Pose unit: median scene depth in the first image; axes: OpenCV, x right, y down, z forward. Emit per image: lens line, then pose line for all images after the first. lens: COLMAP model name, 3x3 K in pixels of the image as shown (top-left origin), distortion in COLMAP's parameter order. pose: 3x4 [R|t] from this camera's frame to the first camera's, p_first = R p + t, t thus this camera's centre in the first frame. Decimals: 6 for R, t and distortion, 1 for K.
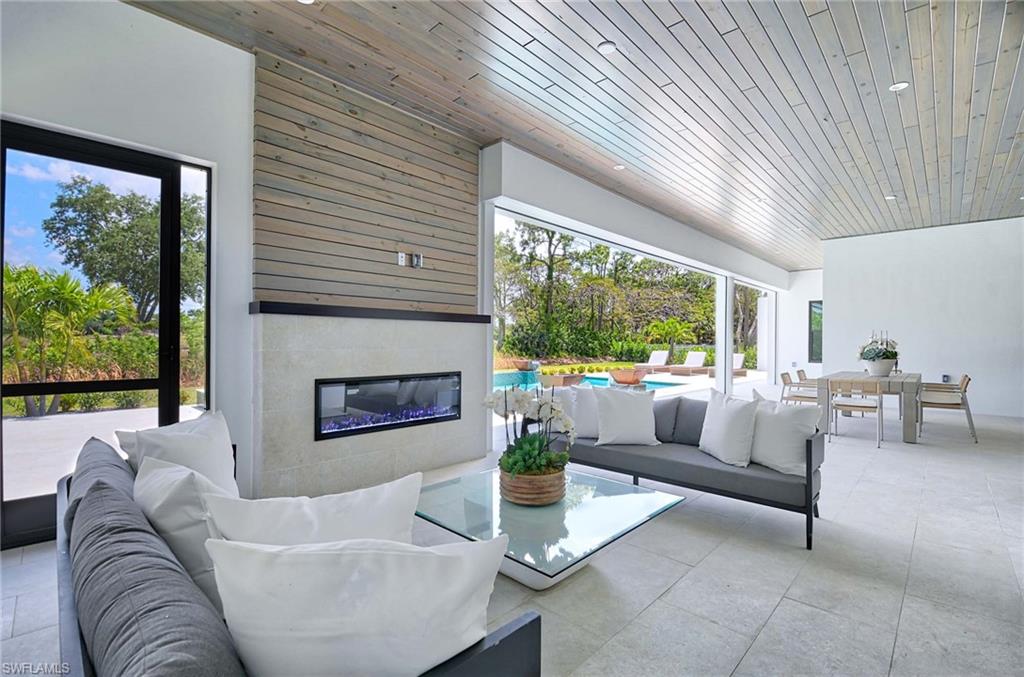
lens RADIAL K [[453.6, 0, 501.7], [0, 453.6, 339.7], [0, 0, 1]] dist [0.002497, -0.008931]
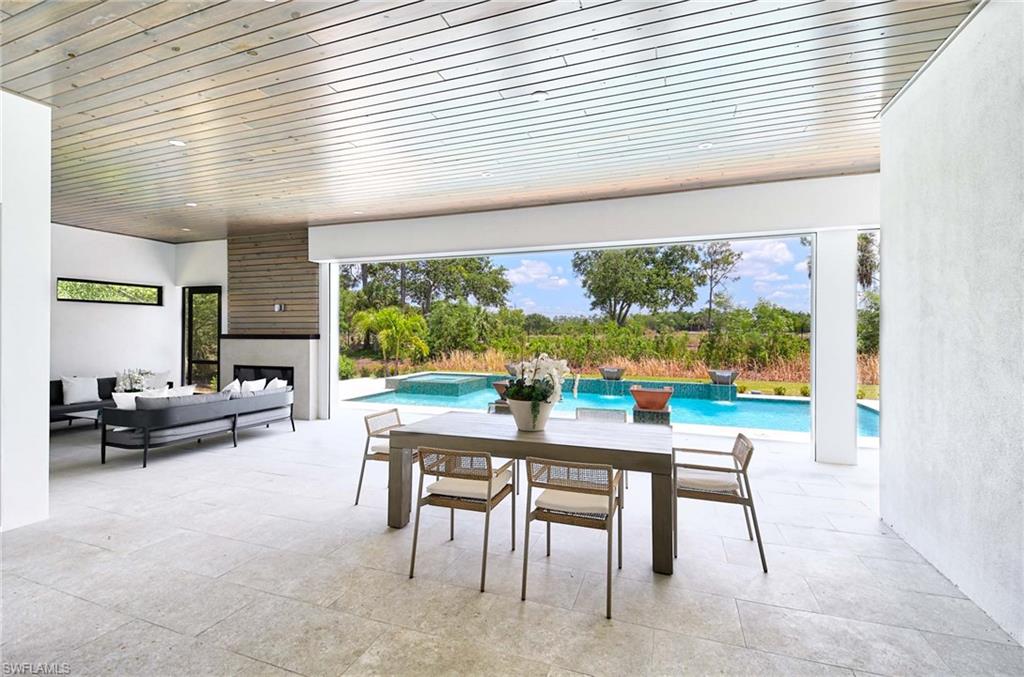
lens RADIAL K [[453.6, 0, 537.2], [0, 453.6, 329.2], [0, 0, 1]] dist [0.002497, -0.008931]
pose [[0.414866, -0.007741, -0.909849, 2.376381], [0.002931, 0.999970, -0.007171, -0.077871], [0.909878, 0.000308, 0.414876, 1.404585]]
